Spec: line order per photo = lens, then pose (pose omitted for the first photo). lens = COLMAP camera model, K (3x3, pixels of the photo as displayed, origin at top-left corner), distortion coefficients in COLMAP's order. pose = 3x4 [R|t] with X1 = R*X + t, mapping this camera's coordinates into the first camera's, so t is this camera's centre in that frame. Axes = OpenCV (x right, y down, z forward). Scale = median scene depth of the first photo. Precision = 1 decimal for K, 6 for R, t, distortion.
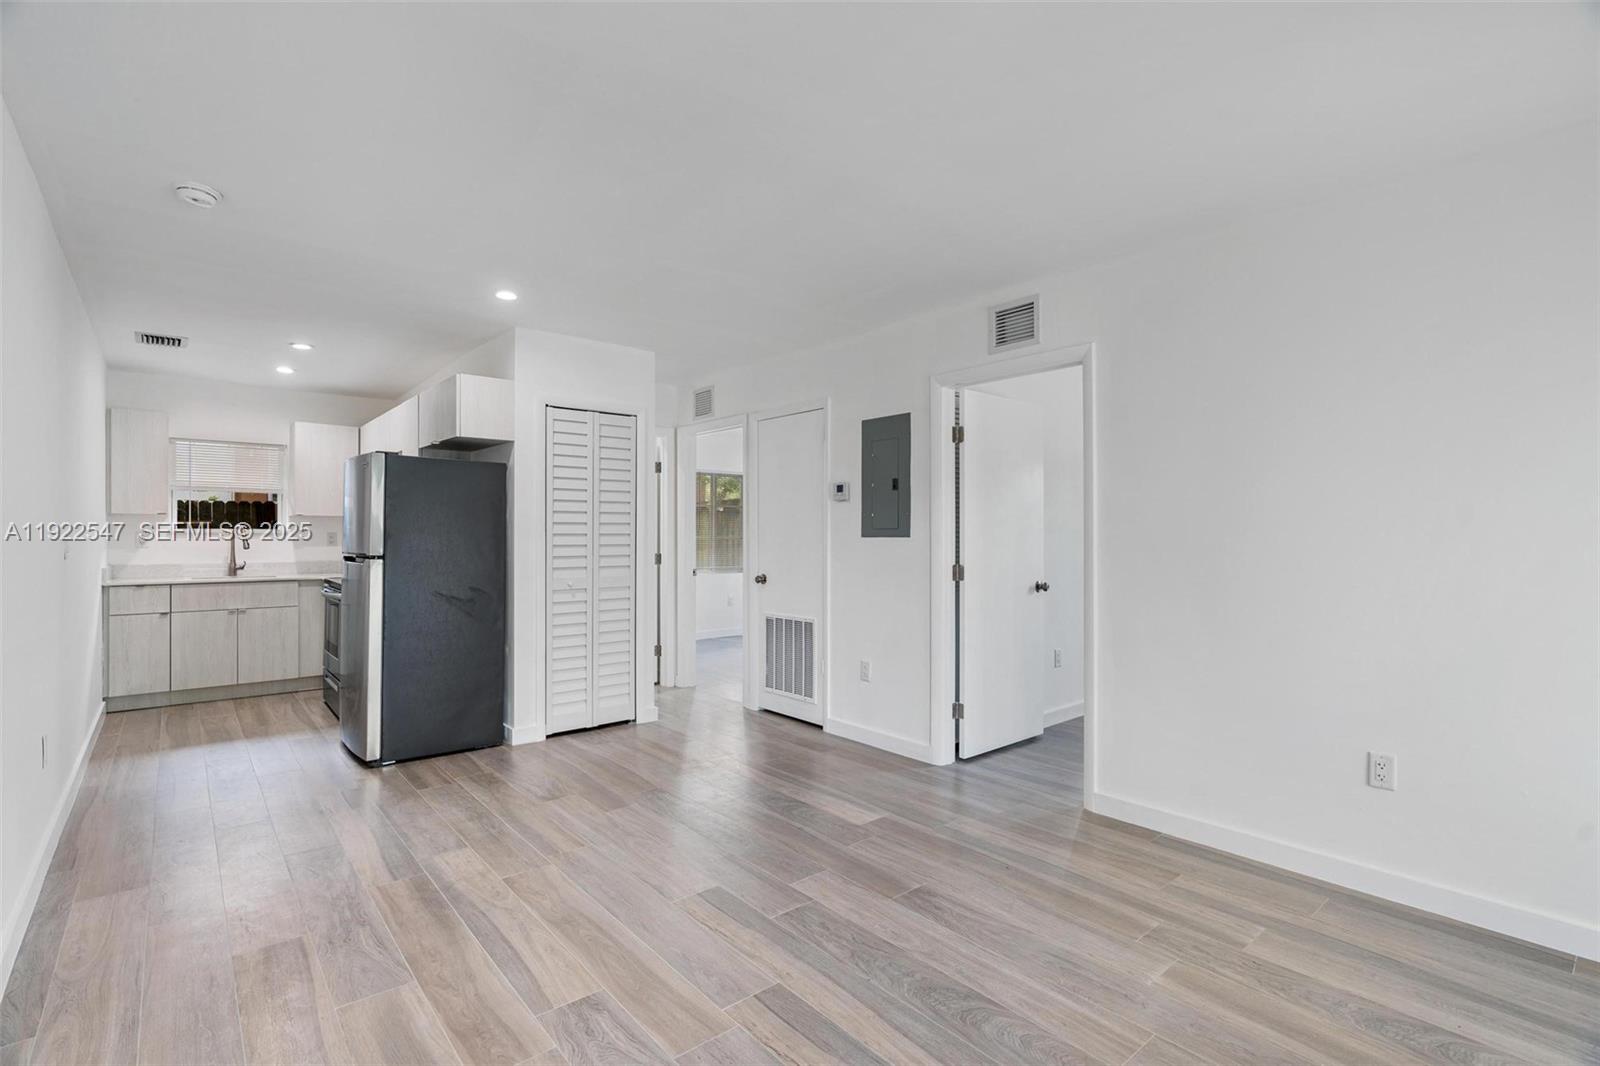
lens RADIAL K [[746.1, 0, 800.0], [0, 746.1, 533.0], [0, 0, 1]] dist [0.000673, 0.000426]
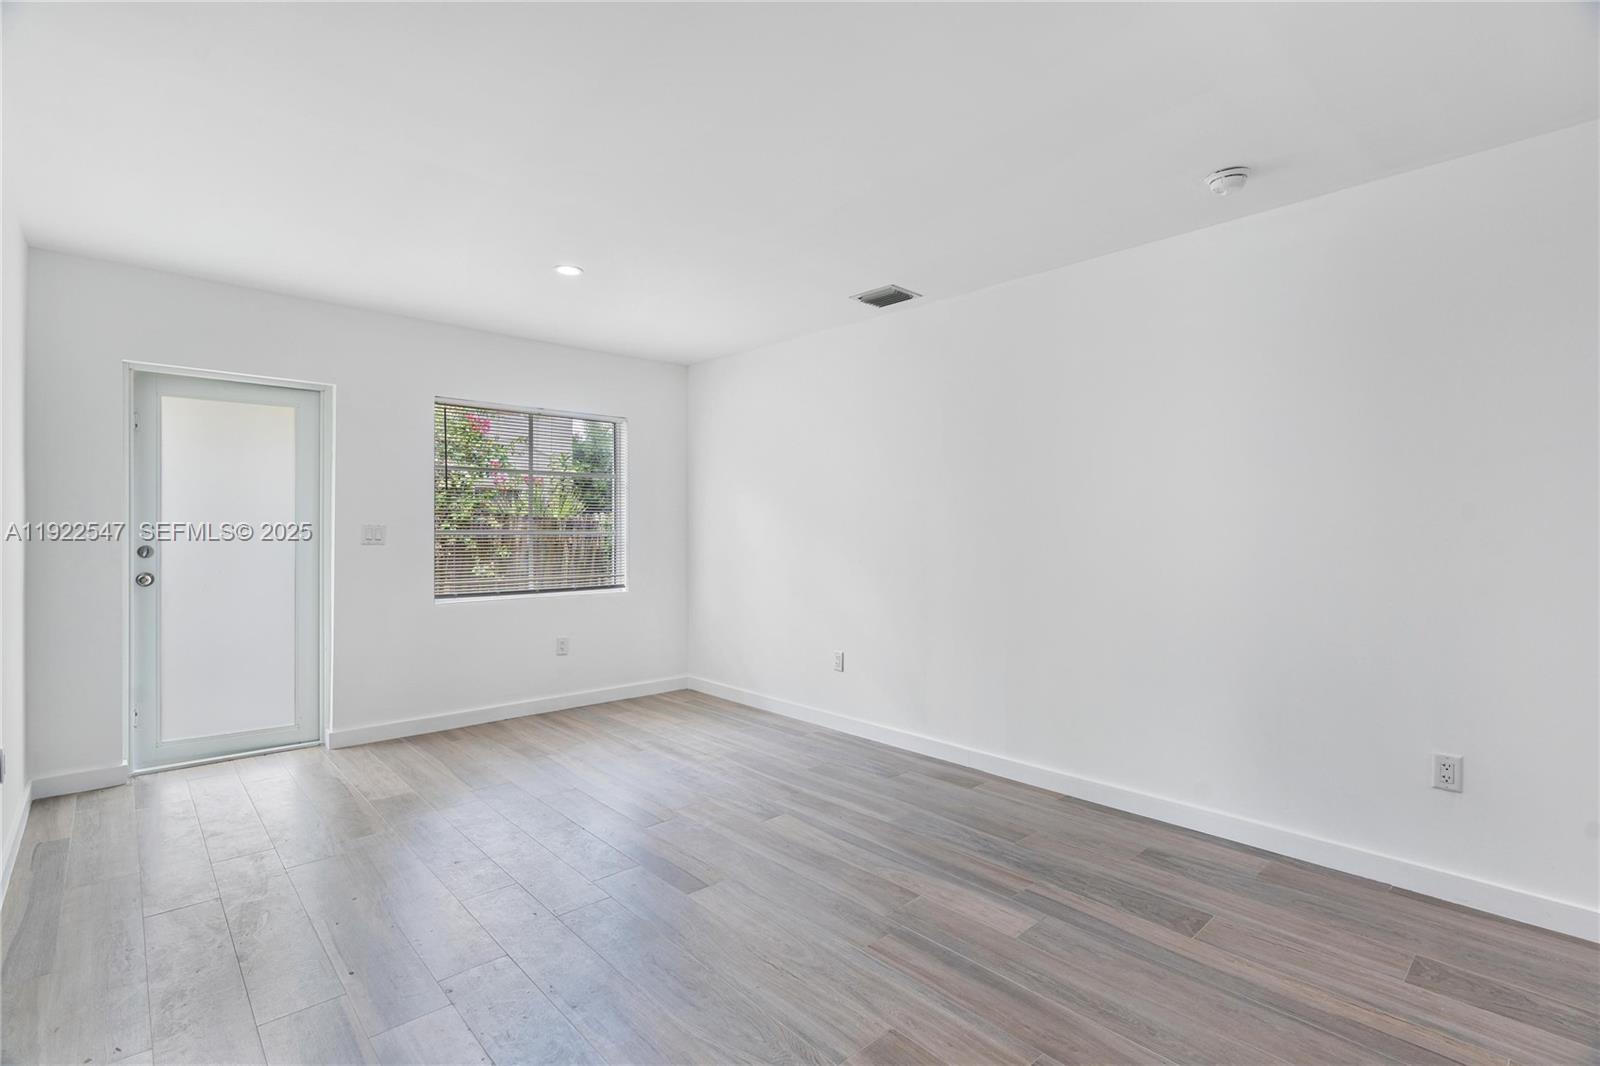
lens RADIAL K [[744.7, 0, 800.0], [0, 744.7, 533.0], [0, 0, 1]] dist [-0.003134, -0.000038]
pose [[-0.999119, -0.006098, -0.041532, -0.127998], [-0.006170, 0.999980, 0.001602, 0.005894], [0.041521, 0.001856, -0.999136, 1.180100]]
